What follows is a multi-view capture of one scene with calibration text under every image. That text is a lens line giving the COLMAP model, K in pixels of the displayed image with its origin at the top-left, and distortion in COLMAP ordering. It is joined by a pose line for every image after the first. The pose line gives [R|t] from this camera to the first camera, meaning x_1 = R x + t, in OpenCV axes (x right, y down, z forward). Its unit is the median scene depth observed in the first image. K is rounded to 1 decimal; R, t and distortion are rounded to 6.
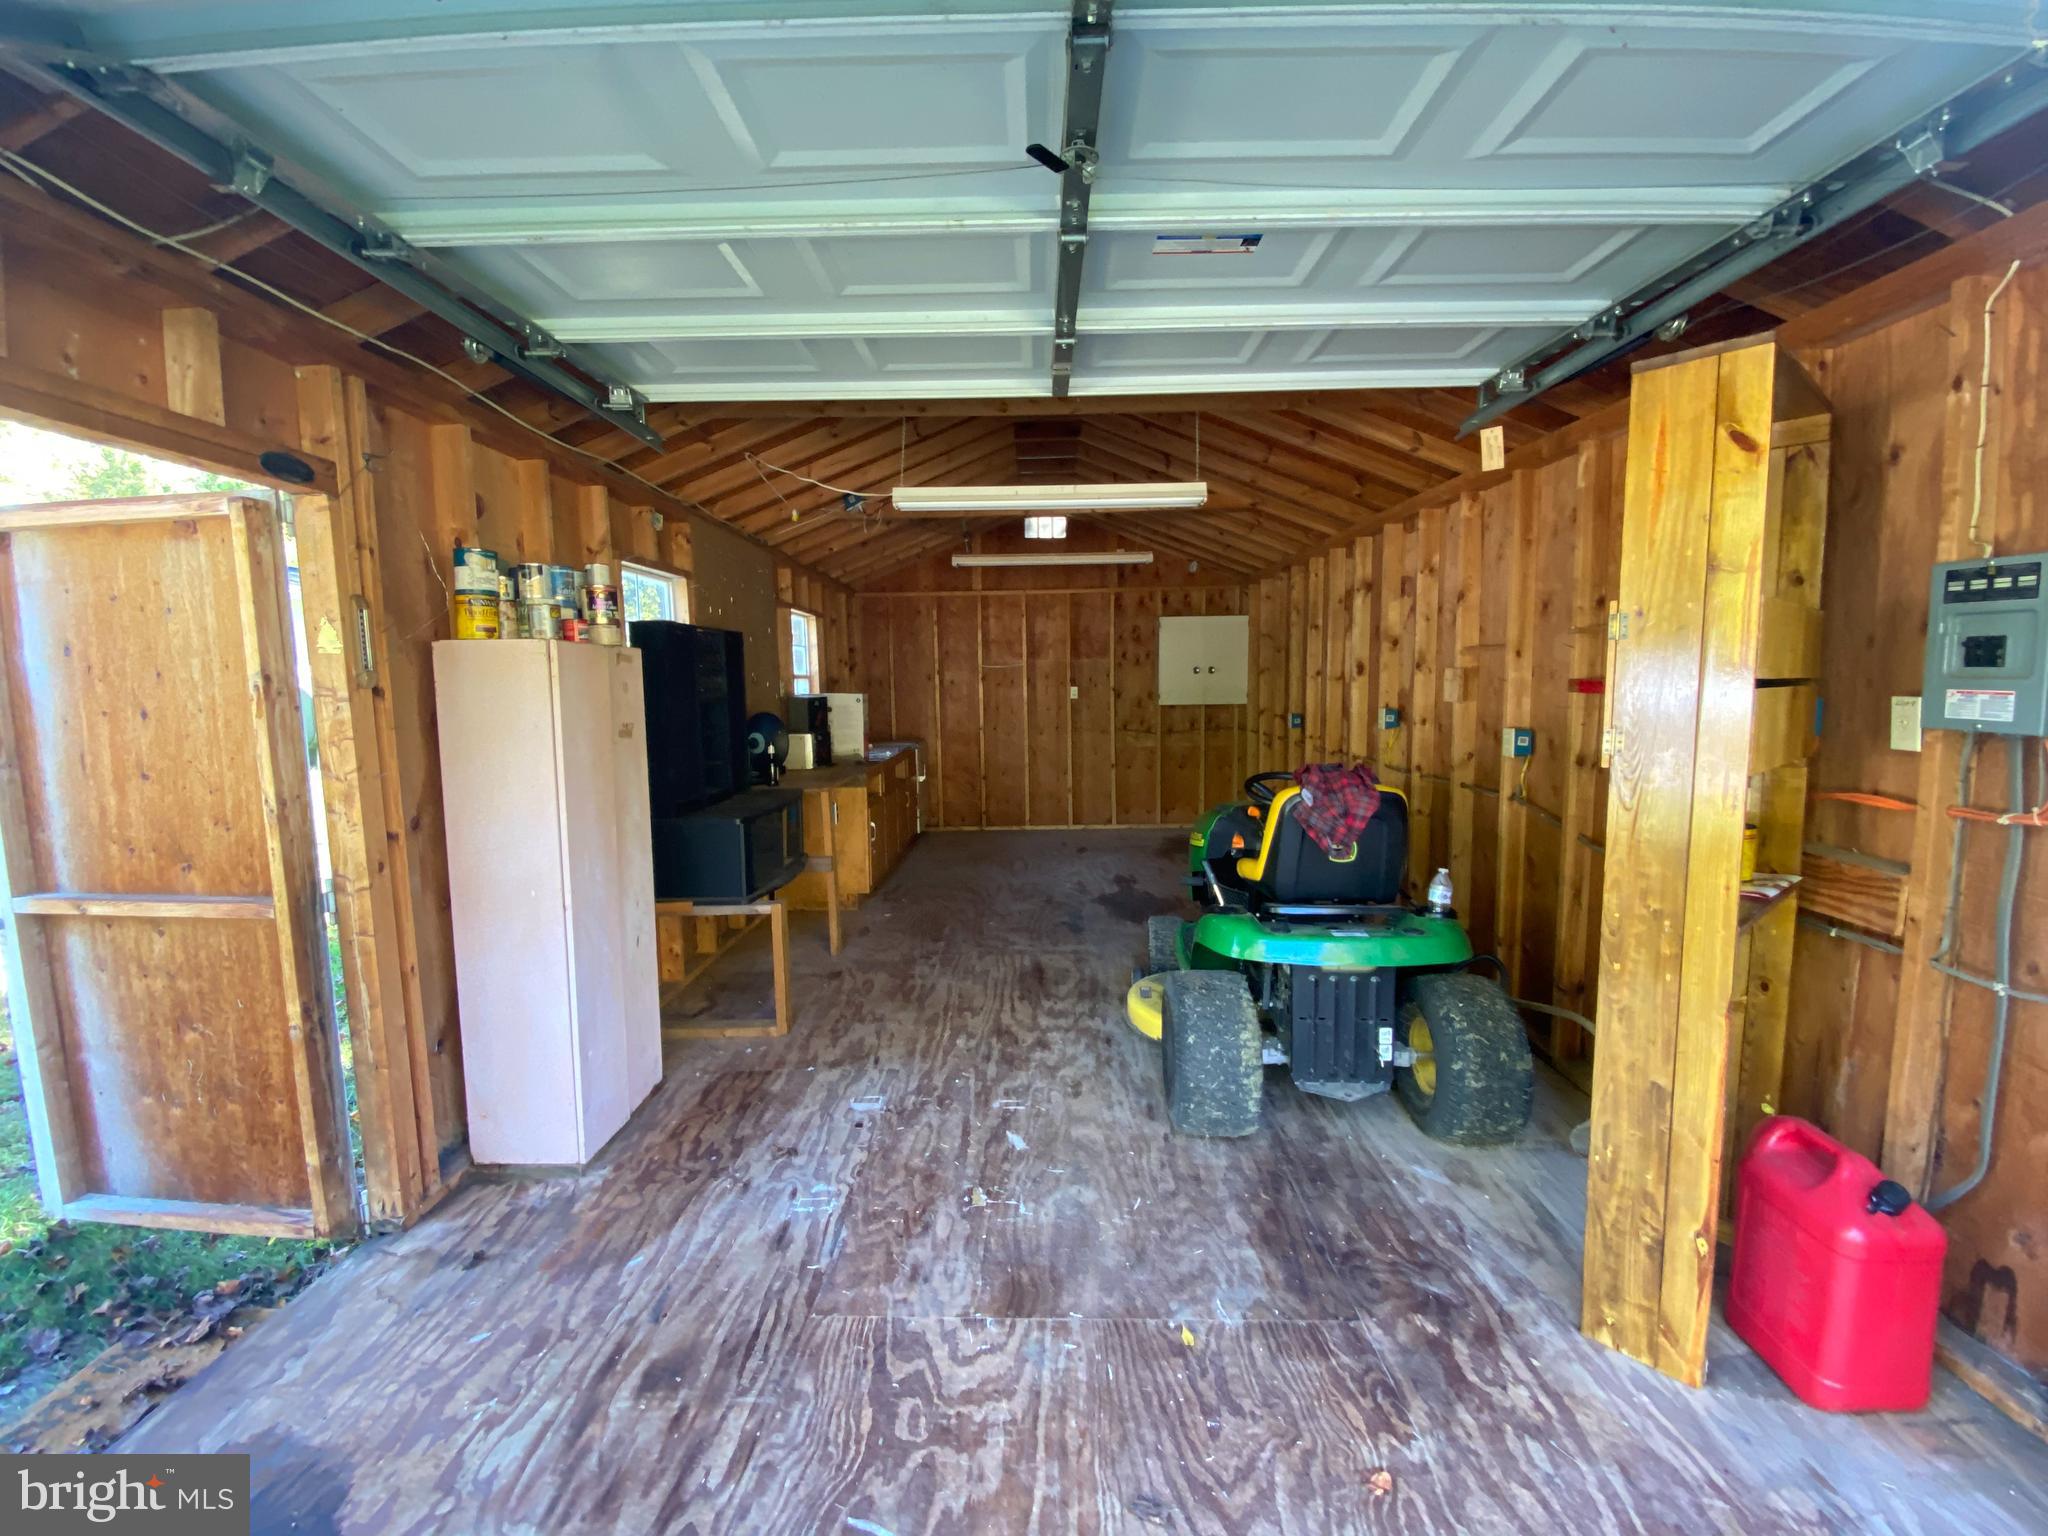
lens RADIAL K [[846.0, 0, 1021.2], [0, 846.0, 766.3], [0, 0, 1]] dist [-0.009307, -0.002070]
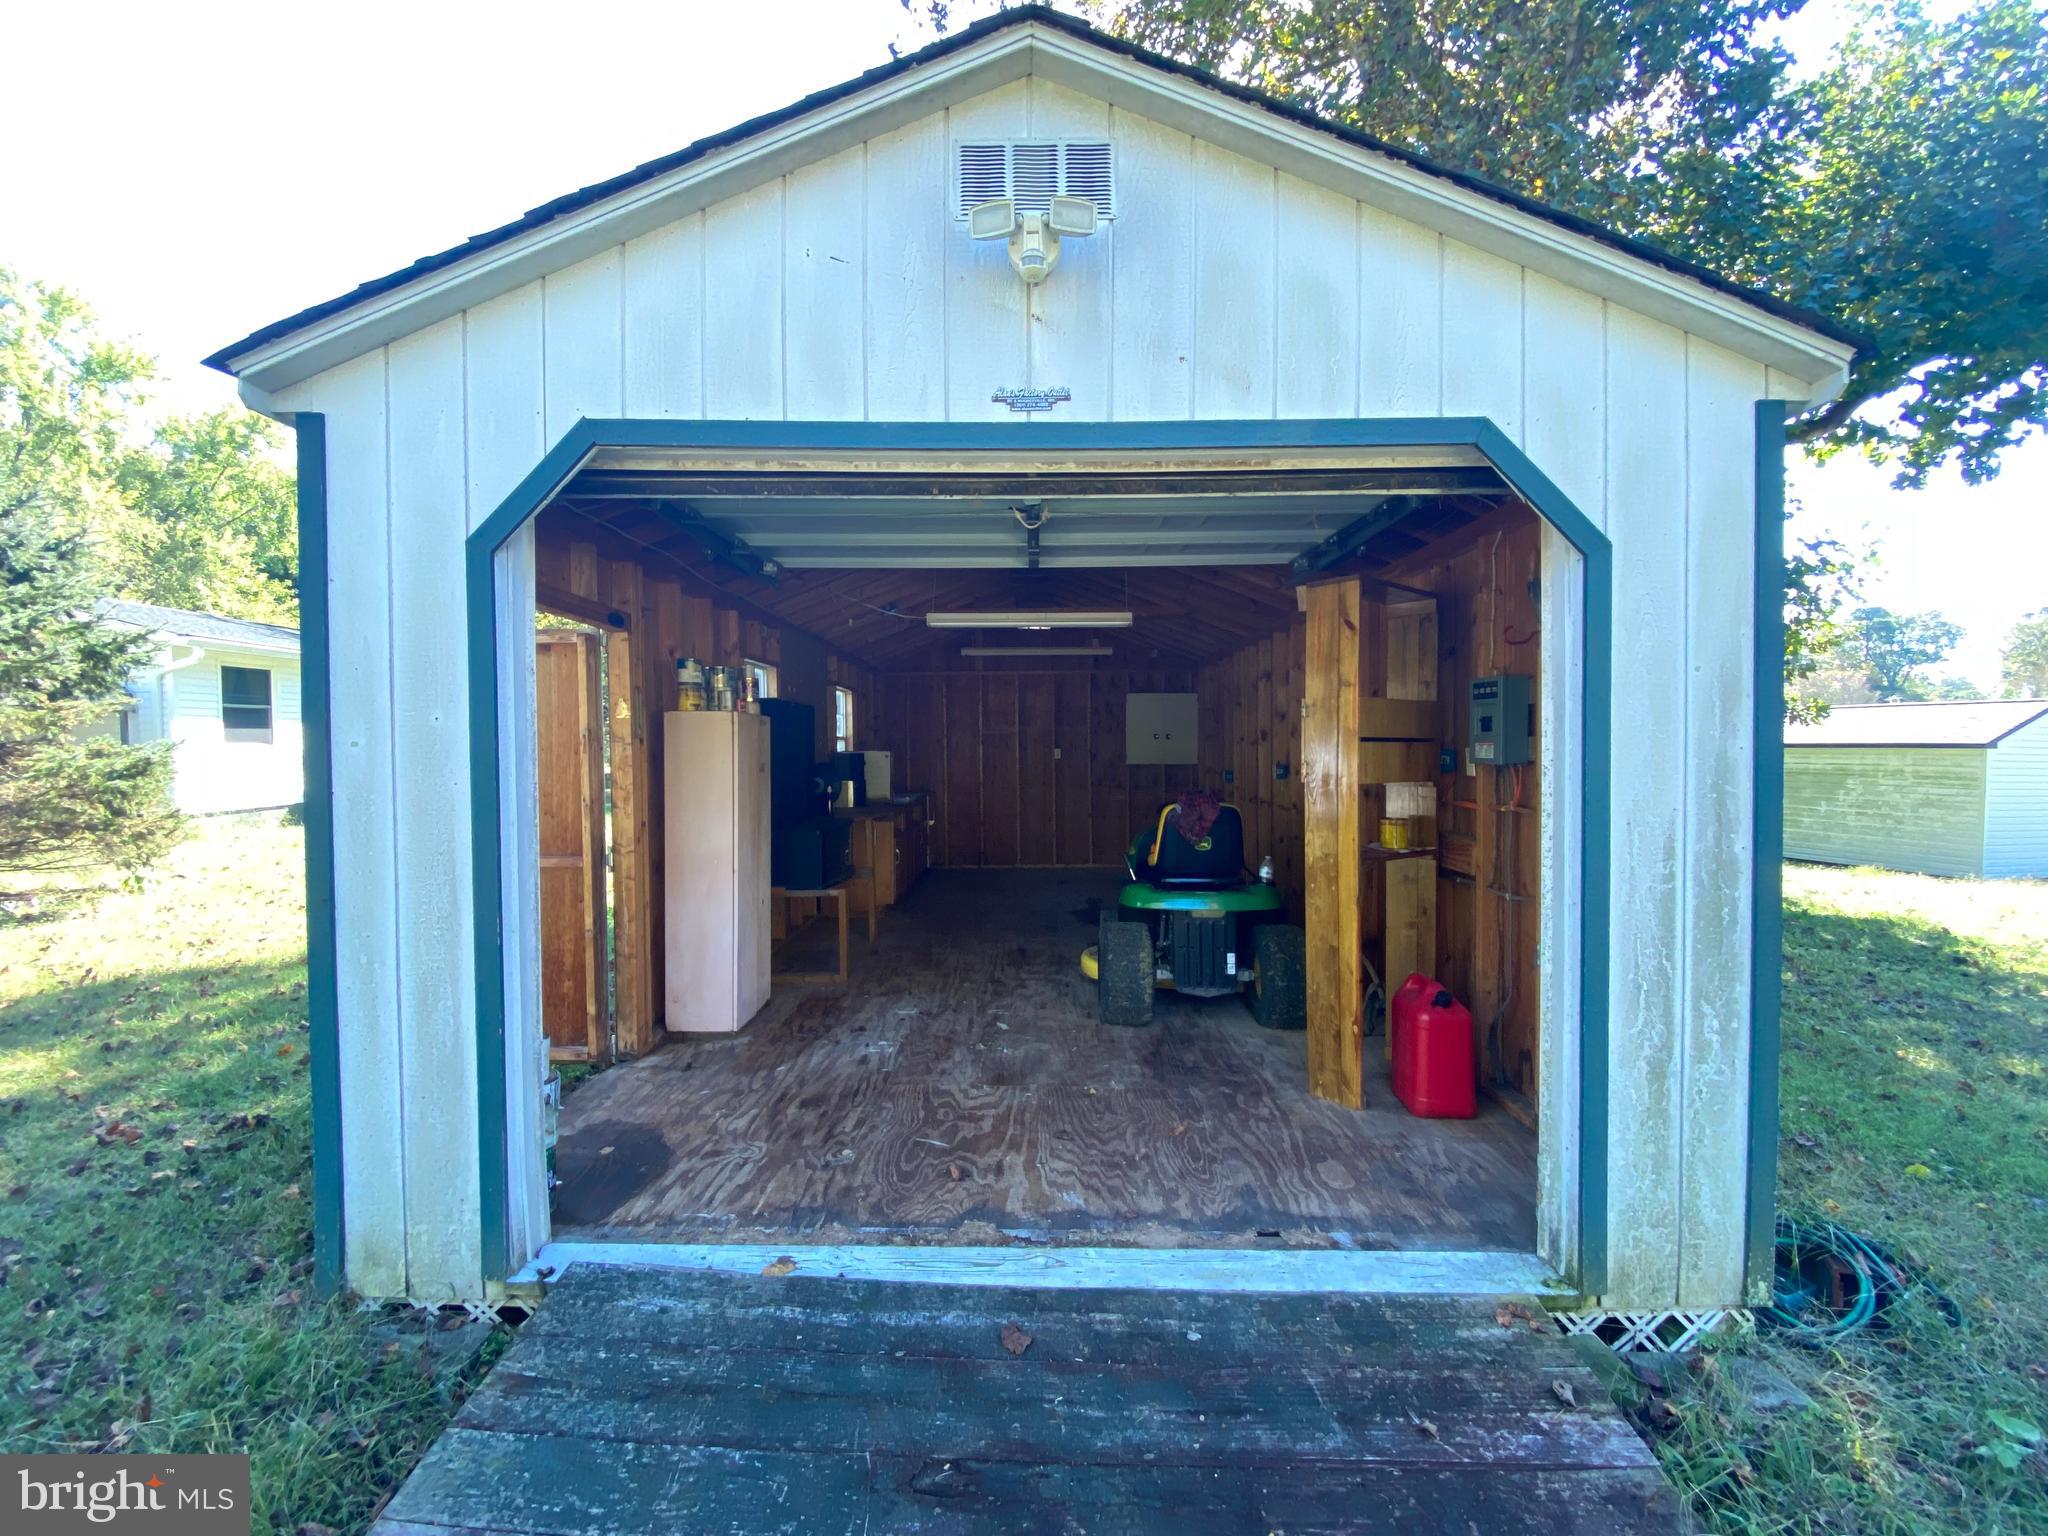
lens RADIAL K [[846.0, 0, 1020.8], [0, 846.0, 762.7], [0, 0, 1]] dist [-0.009307, -0.002070]
pose [[0.999959, 0.008652, 0.002570, 0.020369], [-0.008404, 0.996396, -0.084406, 0.084848], [-0.003291, 0.084381, 0.996428, -0.640239]]
